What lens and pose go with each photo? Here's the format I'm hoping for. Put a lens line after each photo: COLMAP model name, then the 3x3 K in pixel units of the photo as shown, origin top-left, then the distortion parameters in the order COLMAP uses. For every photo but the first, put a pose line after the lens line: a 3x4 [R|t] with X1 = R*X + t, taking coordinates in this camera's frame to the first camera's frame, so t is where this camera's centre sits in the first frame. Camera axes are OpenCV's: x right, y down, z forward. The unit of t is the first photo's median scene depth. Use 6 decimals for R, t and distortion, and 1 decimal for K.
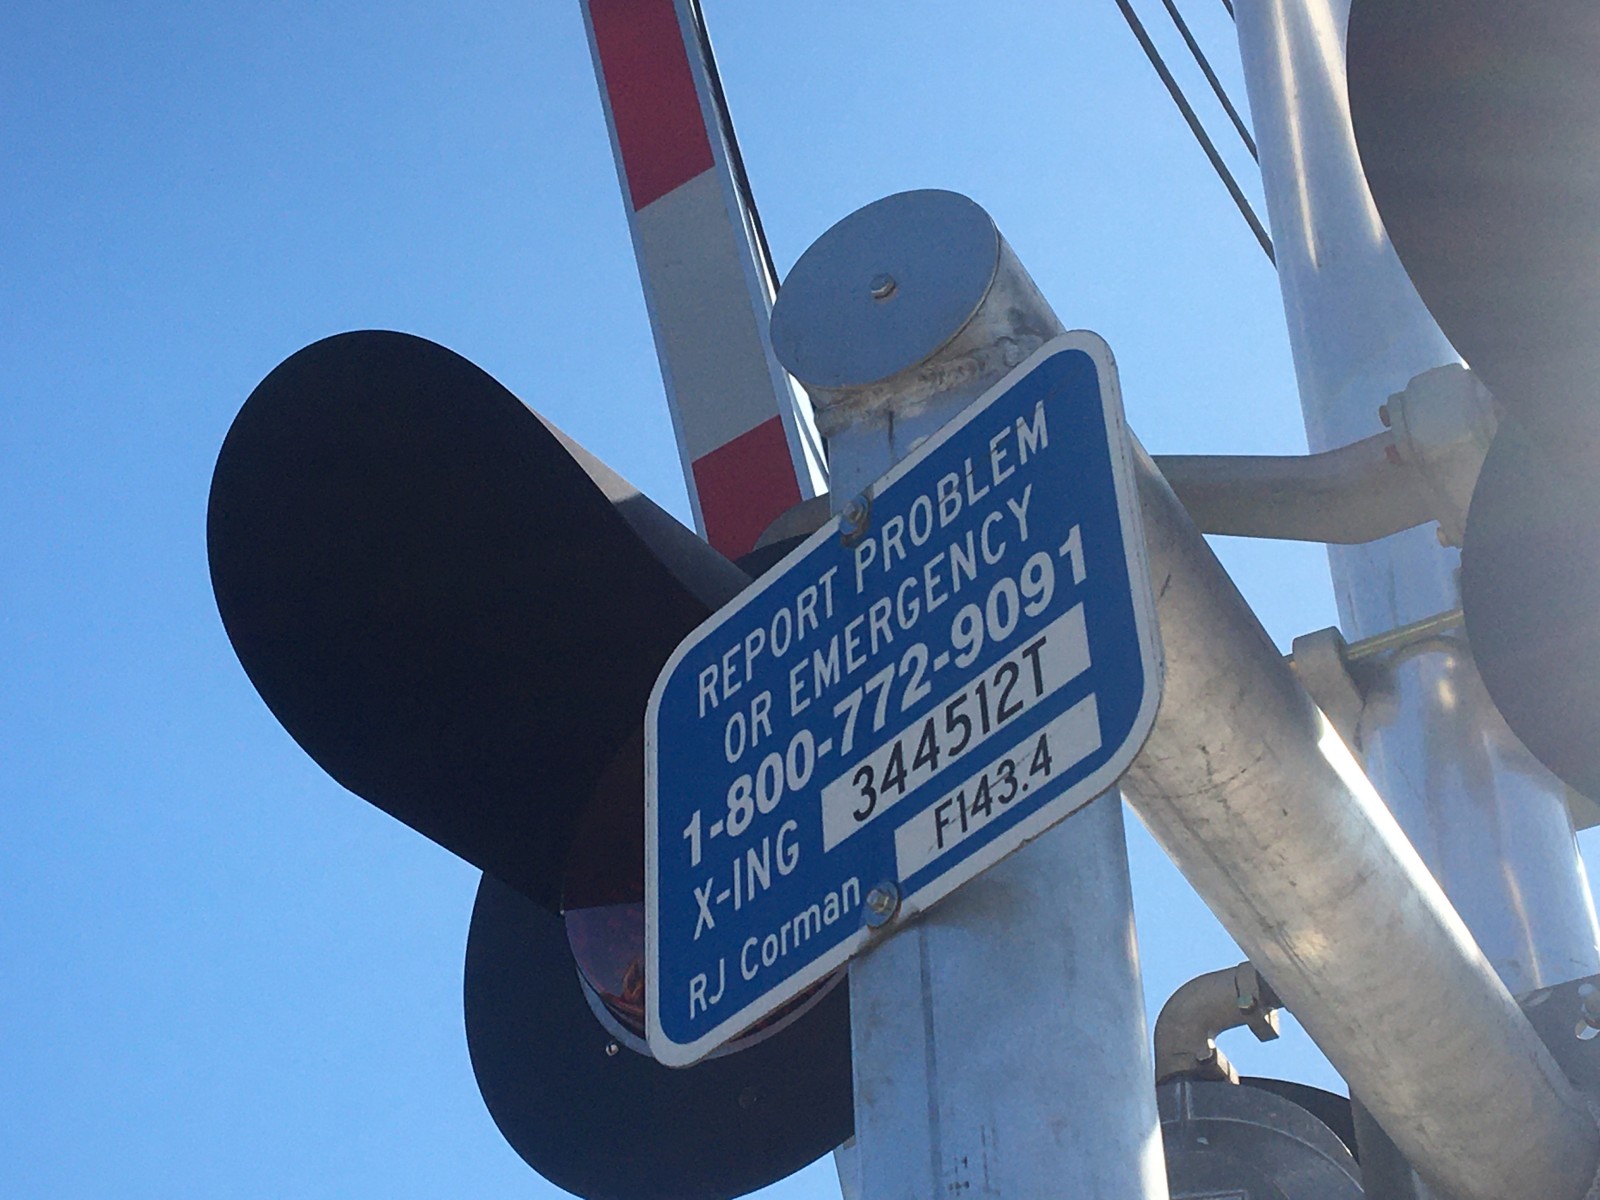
lens RADIAL K [[2797.9, 0, 802.5], [0, 2797.9, 609.9], [0, 0, 1]] dist [-0.122917, 0.000000]
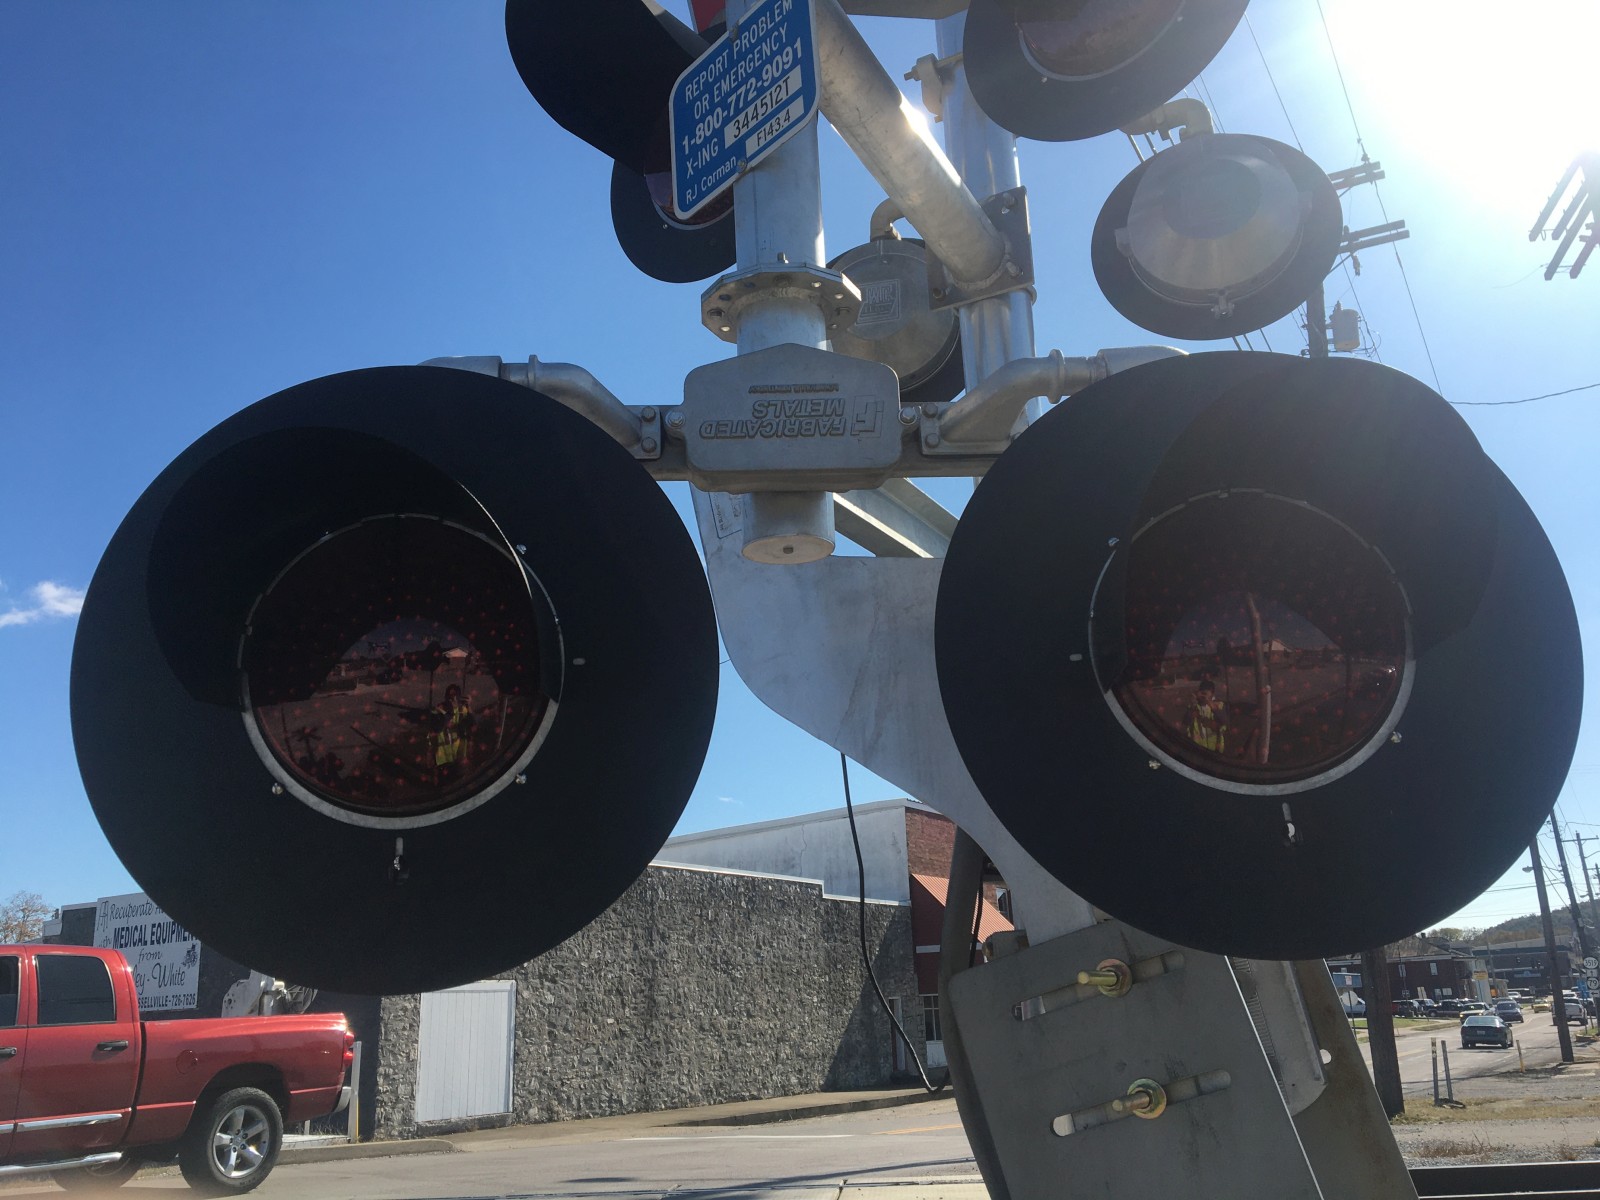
lens RADIAL K [[1346.4, 0, 783.3], [0, 1346.4, 605.2], [0, 0, 1]] dist [0.088379, -0.131151]
pose [[0.999644, -0.025521, 0.007741, 0.048765], [0.020378, 0.918207, 0.395576, -0.048282], [-0.017203, -0.395277, 0.918401, -0.651484]]
